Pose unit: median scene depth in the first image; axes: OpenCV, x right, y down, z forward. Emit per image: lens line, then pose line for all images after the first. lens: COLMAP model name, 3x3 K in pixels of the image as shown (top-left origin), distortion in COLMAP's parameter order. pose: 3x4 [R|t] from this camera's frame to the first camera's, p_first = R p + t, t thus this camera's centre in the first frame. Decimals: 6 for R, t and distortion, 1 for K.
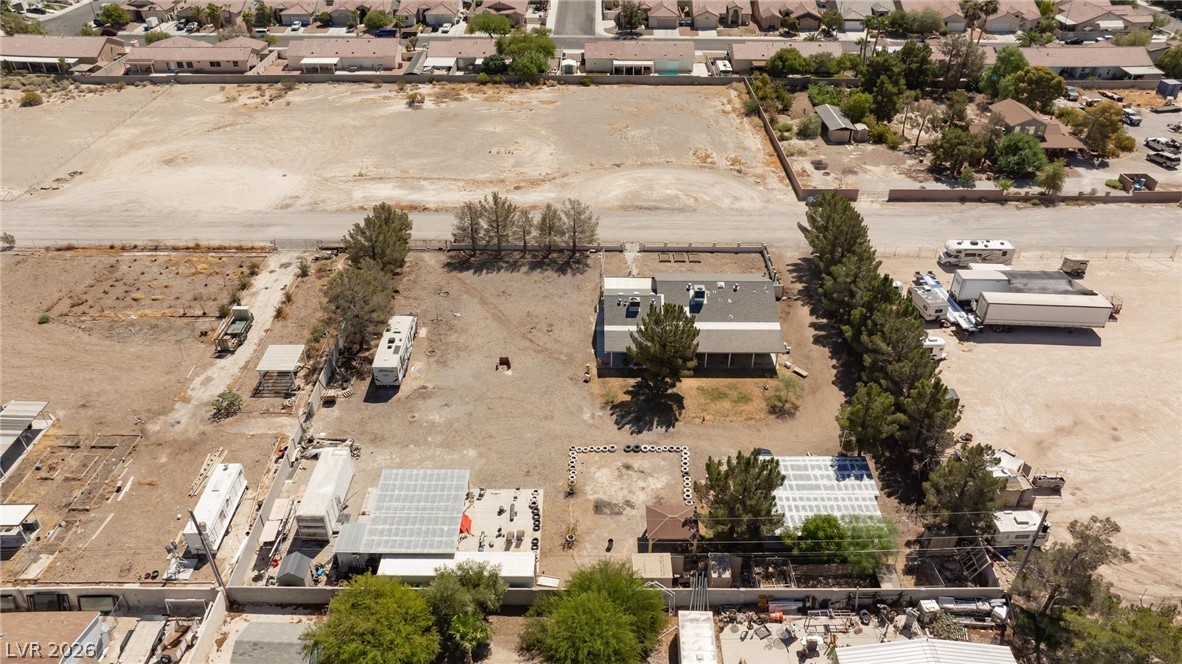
lens RADIAL K [[830.1, 0, 596.2], [0, 830.1, 329.3], [0, 0, 1]] dist [-0.038198, 0.053383]
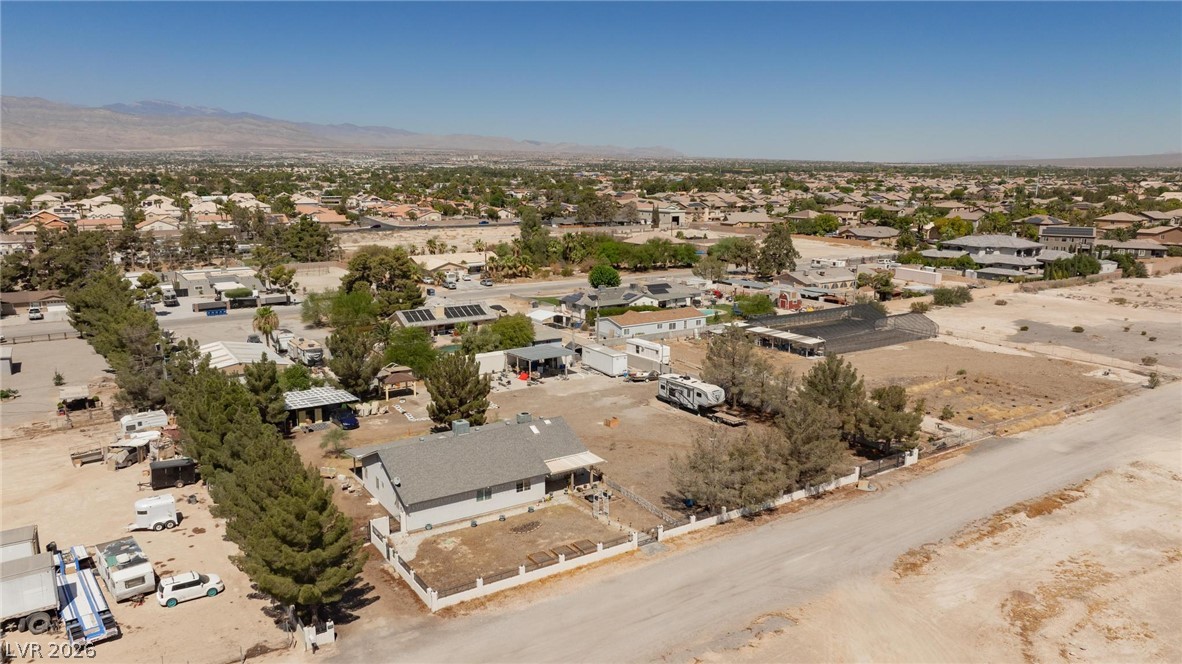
lens RADIAL K [[830.1, 0, 596.2], [0, 830.1, 329.3], [0, 0, 1]] dist [-0.038198, 0.053383]
pose [[-0.836094, 0.096916, -0.539957, 0.440202], [-0.309686, 0.729054, 0.610389, -0.650094], [0.452814, 0.677560, -0.579544, 1.448150]]
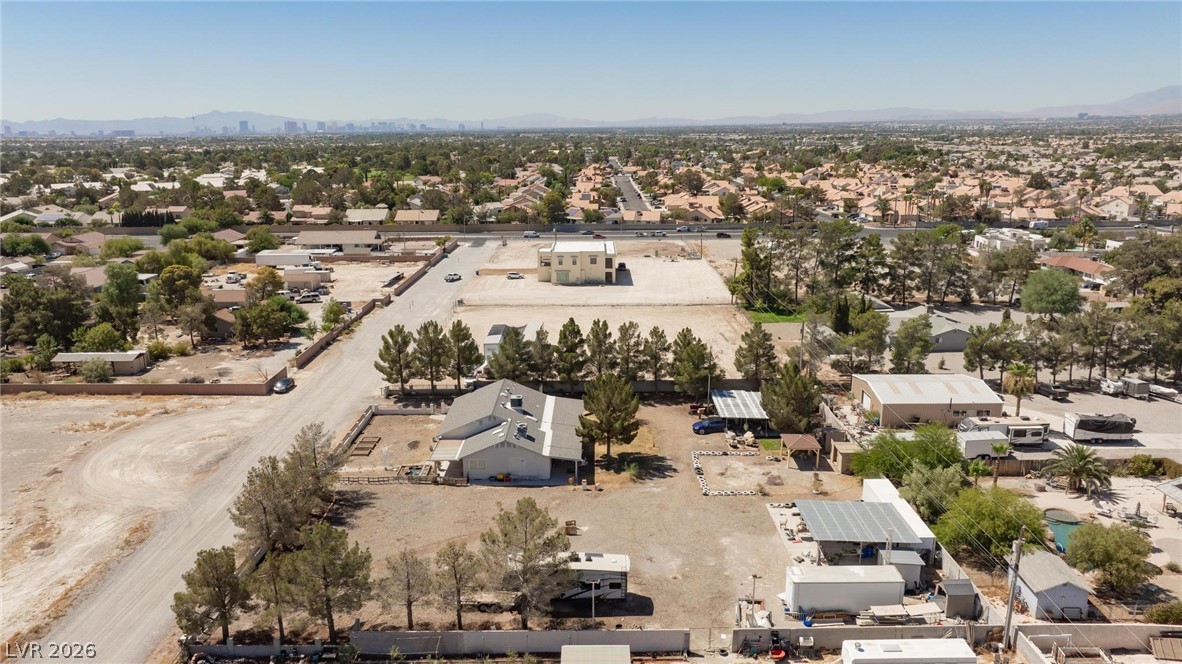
lens RADIAL K [[830.1, 0, 596.2], [0, 830.1, 329.3], [0, 0, 1]] dist [-0.038198, 0.053383]
pose [[-0.004193, -0.243043, 0.970006, -0.841689], [0.553853, 0.807081, 0.204615, -0.269245], [-0.832604, 0.538099, 0.131226, 0.720422]]
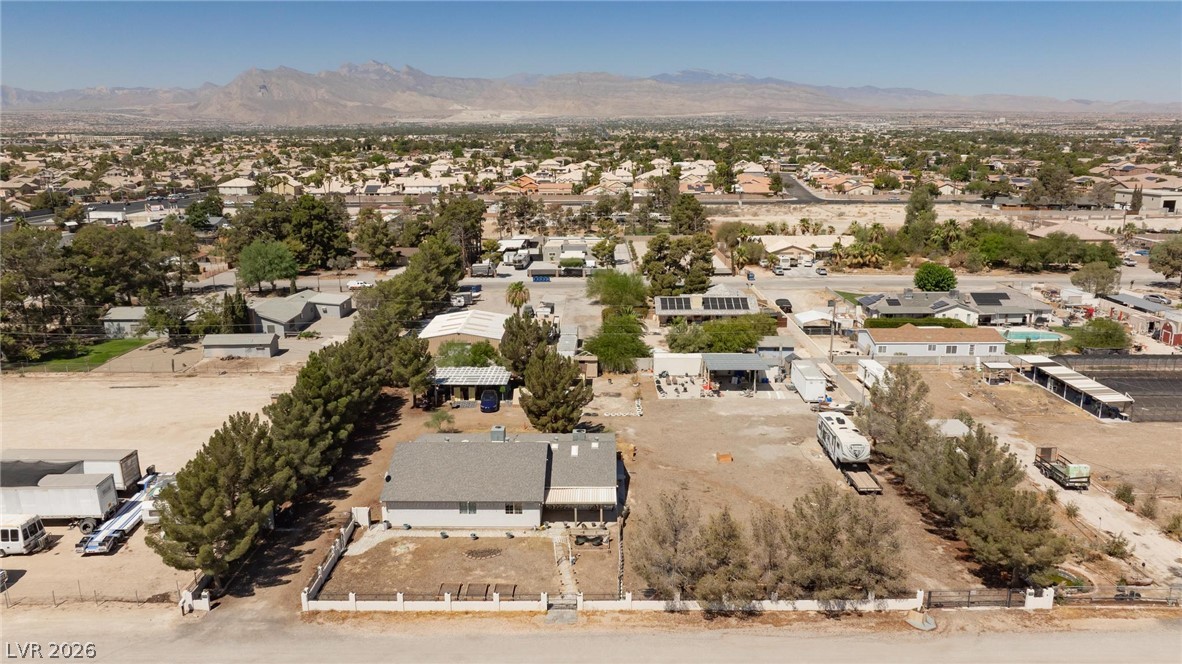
lens RADIAL K [[839.5, 0, 597.1], [0, 839.5, 332.8], [0, 0, 1]] dist [-0.045749, 0.061085]
pose [[-0.999971, -0.004148, 0.006378, 0.023094], [0.001847, 0.680865, 0.732407, -0.694850], [-0.007380, 0.732397, -0.680838, 1.455893]]
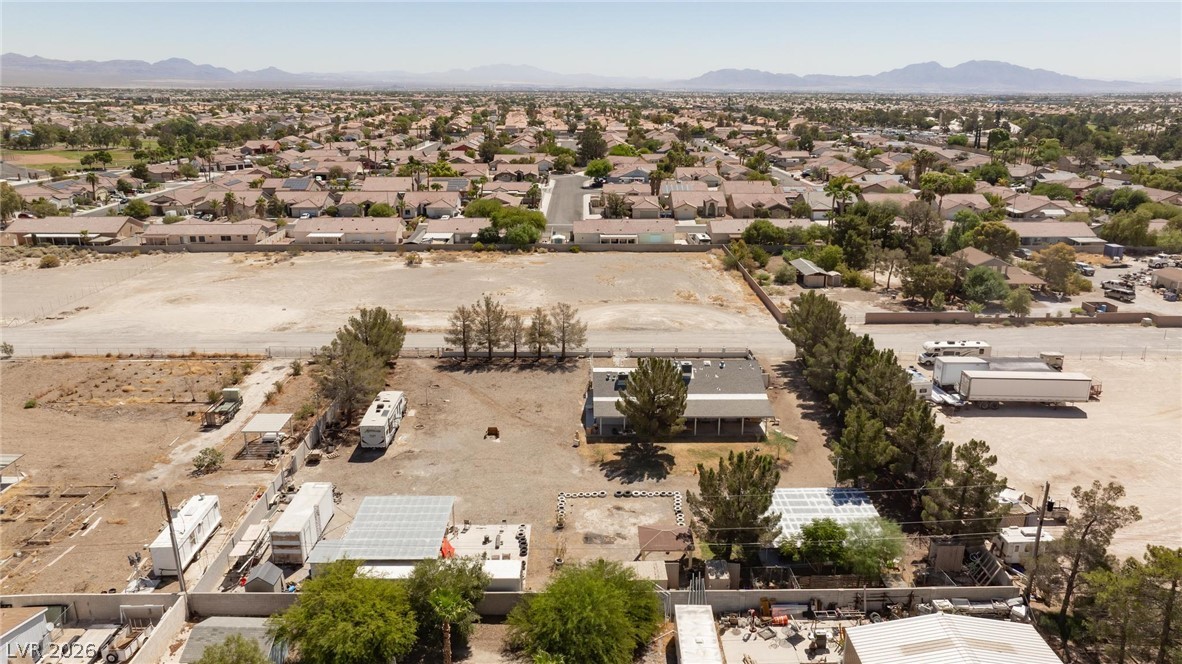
lens RADIAL K [[830.1, 0, 596.2], [0, 830.1, 329.3], [0, 0, 1]] dist [-0.038198, 0.053383]
pose [[0.999881, -0.006991, 0.013747, 0.000183], [0.010660, 0.957435, -0.288452, 0.199096], [-0.011146, 0.288565, 0.957396, 0.012568]]
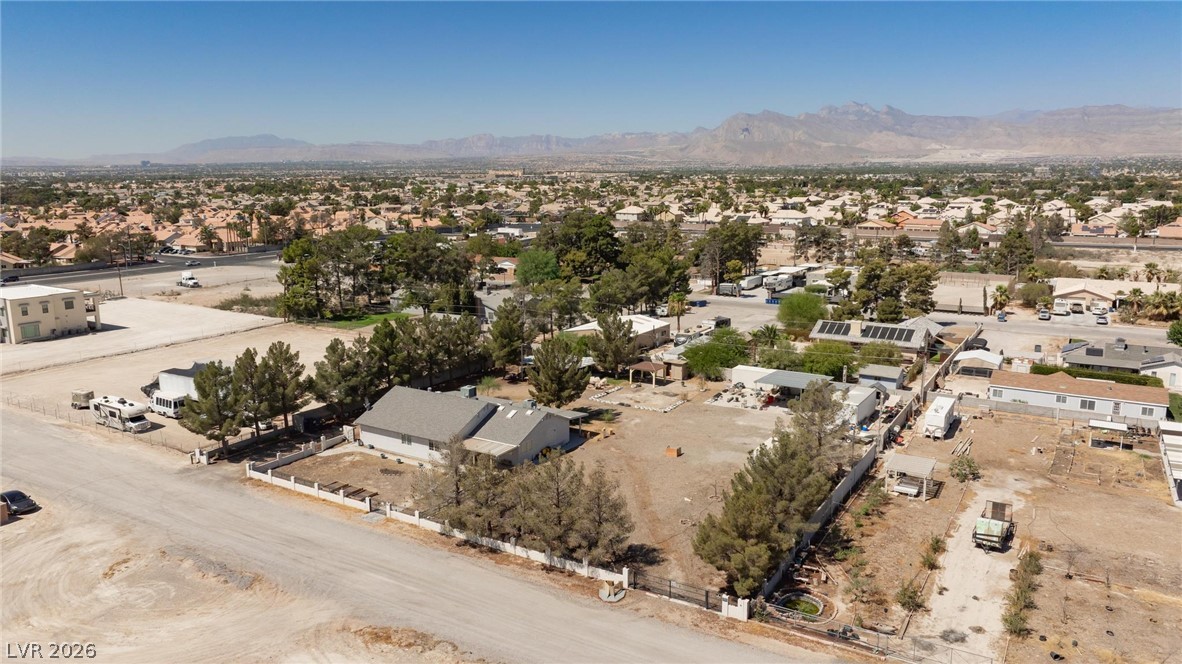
lens RADIAL K [[830.1, 0, 596.2], [0, 830.1, 329.3], [0, 0, 1]] dist [-0.038198, 0.053383]
pose [[-0.852267, -0.100390, 0.513383, -0.487620], [0.287449, 0.730086, 0.619958, -0.648114], [-0.437051, 0.675941, -0.593372, 1.437751]]
